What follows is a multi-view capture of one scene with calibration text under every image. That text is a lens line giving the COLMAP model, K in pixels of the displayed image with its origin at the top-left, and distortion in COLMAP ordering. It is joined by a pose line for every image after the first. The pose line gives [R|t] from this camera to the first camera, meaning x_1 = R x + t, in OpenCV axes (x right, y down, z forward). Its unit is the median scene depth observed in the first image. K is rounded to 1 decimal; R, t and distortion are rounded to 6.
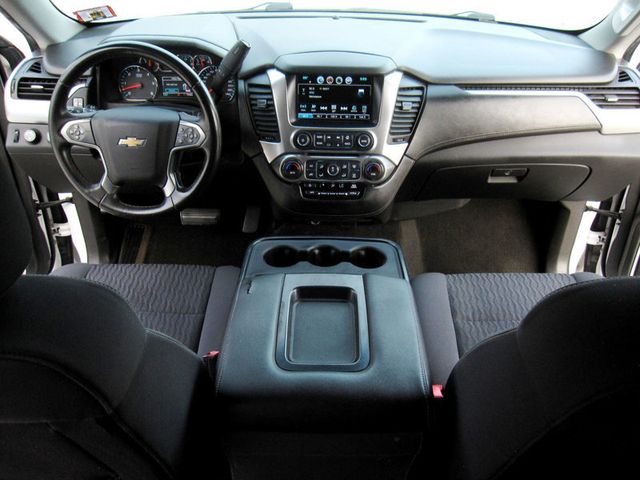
lens RADIAL K [[521.0, 0, 320.0], [0, 521.0, 240.0], [0, 0, 1]] dist [-0.045461, 0.004590]
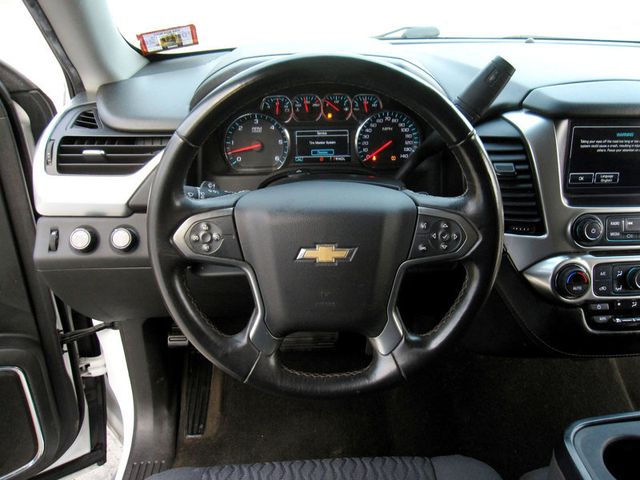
lens RADIAL K [[521.0, 0, 320.0], [0, 521.0, 240.0], [0, 0, 1]] dist [-0.045461, 0.004590]
pose [[0.996765, -0.046233, 0.065747, -0.344570], [0.053567, 0.991972, -0.114555, -0.124873], [-0.059922, 0.117707, 0.991239, 0.433607]]
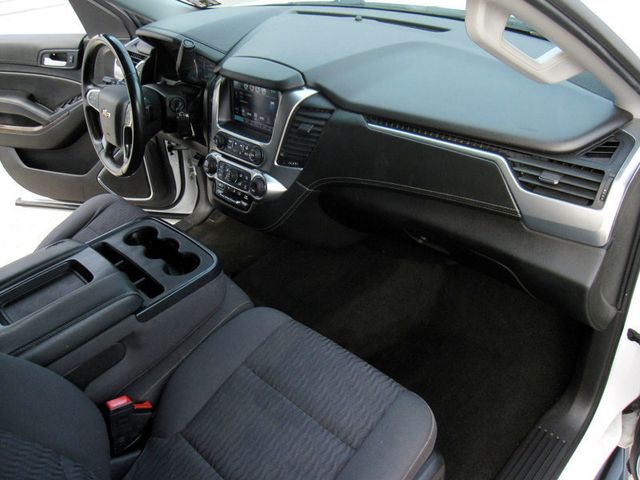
lens RADIAL K [[521.0, 0, 320.0], [0, 521.0, 240.0], [0, 0, 1]] dist [-0.045461, 0.004590]
pose [[0.719855, 0.328146, -0.611660, 0.765811], [-0.293345, 0.942458, 0.160380, -0.218057], [0.629092, 0.063977, 0.774693, 0.317745]]
